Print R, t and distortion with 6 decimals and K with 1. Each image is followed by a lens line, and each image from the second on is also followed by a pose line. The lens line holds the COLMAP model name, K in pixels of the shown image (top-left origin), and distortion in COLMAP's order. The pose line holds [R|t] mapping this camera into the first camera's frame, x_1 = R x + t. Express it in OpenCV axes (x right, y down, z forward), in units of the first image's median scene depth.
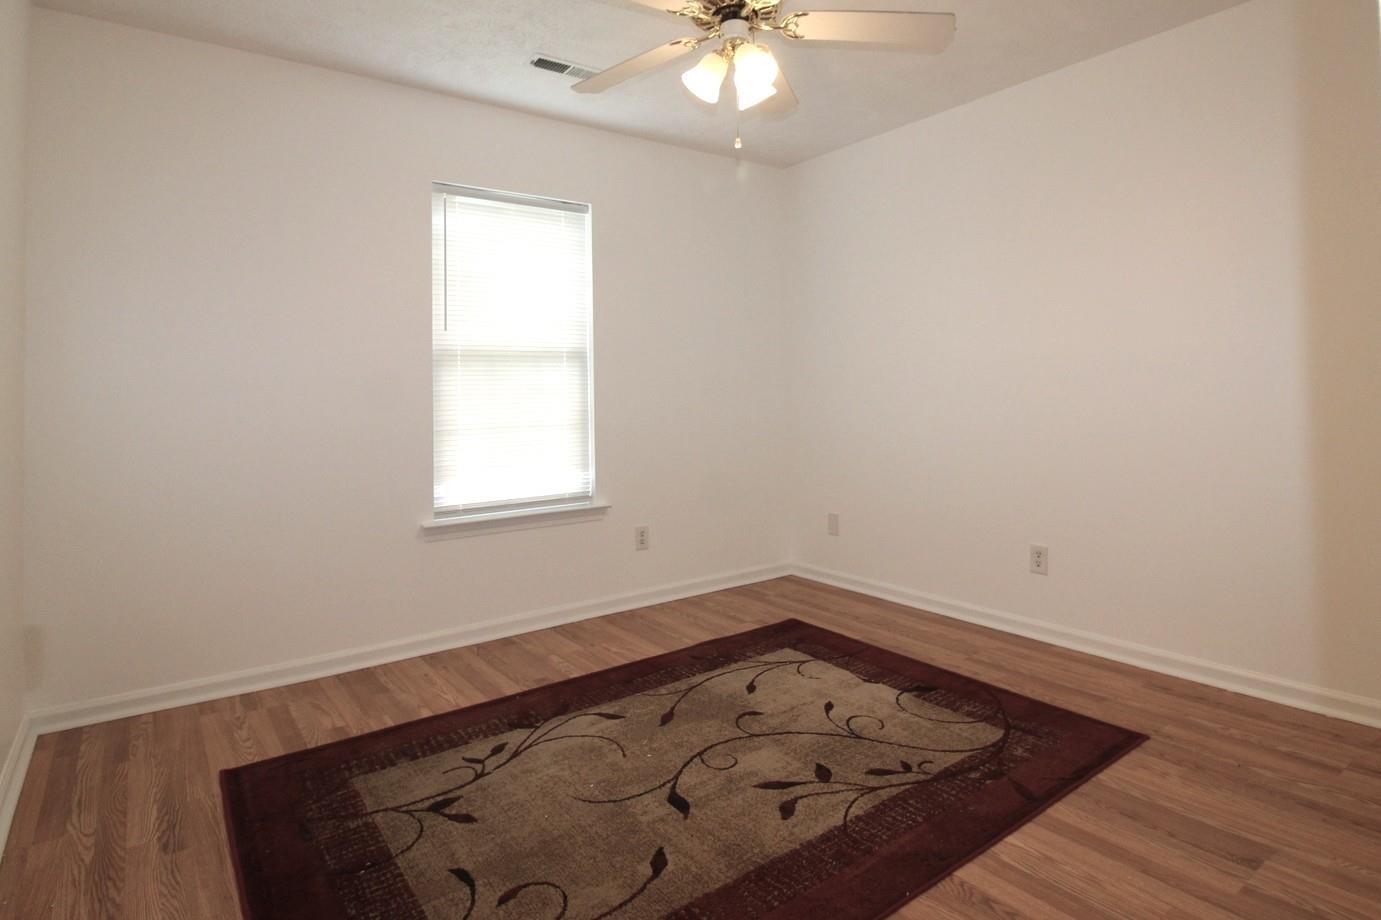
lens RADIAL K [[752.5, 0, 720.8], [0, 752.5, 453.8], [0, 0, 1]] dist [-0.002468, -0.012921]
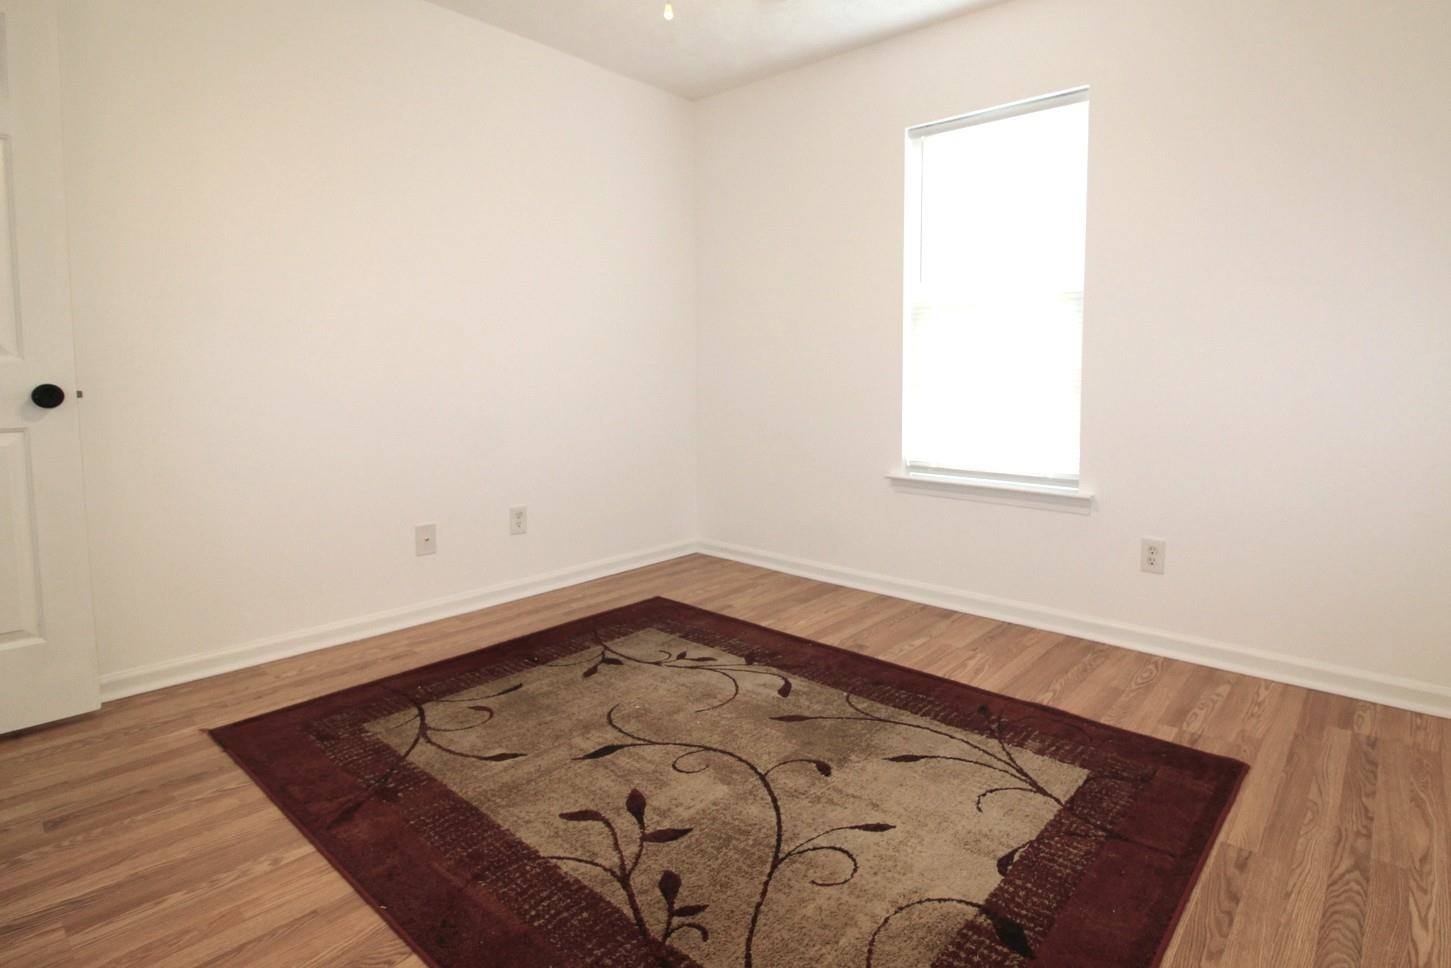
lens RADIAL K [[746.8, 0, 816.9], [0, 746.8, 439.3], [0, 0, 1]] dist [-0.000417, -0.016657]
pose [[0.241160, 0.107001, -0.964569, 0.823231], [-0.084847, 0.992422, 0.088877, -0.053335], [0.966769, 0.060407, 0.248411, 0.893062]]
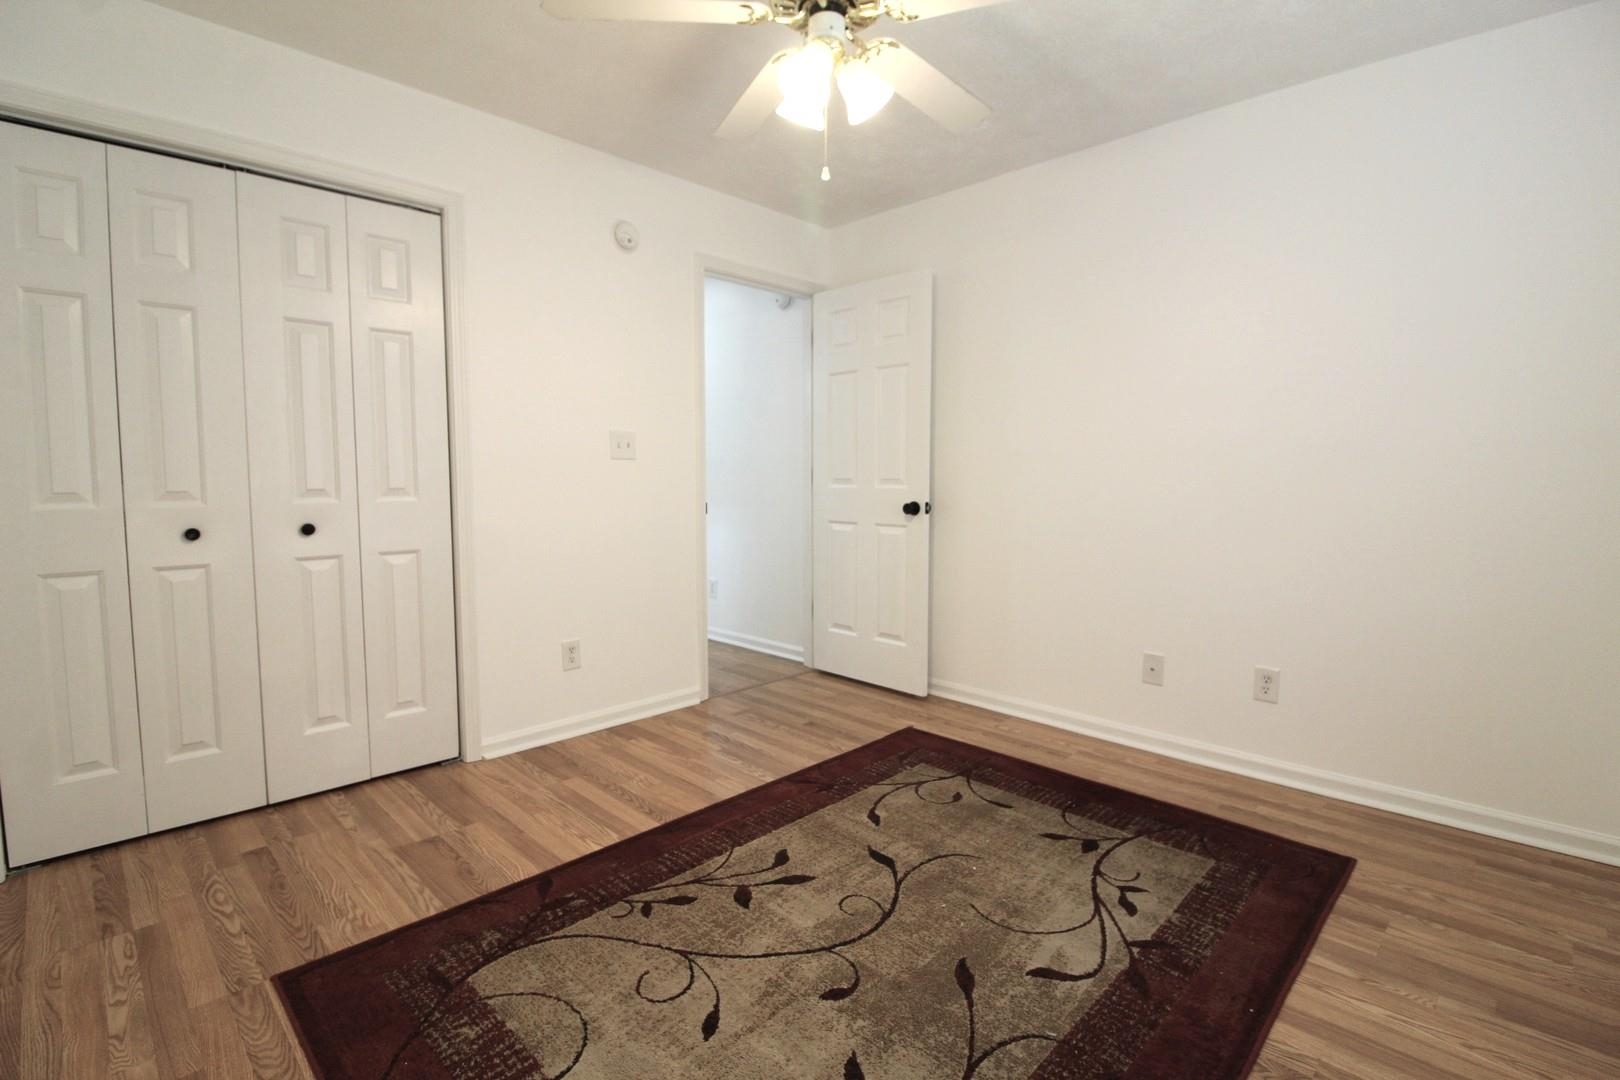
lens RADIAL K [[751.3, 0, 816.8], [0, 751.3, 527.8], [0, 0, 1]] dist [0.000304, -0.014235]
pose [[-0.990790, 0.021001, -0.133767, 0.152678], [0.000004, 0.987903, 0.155074, -0.154889], [0.135405, 0.153645, -0.978805, 1.757505]]
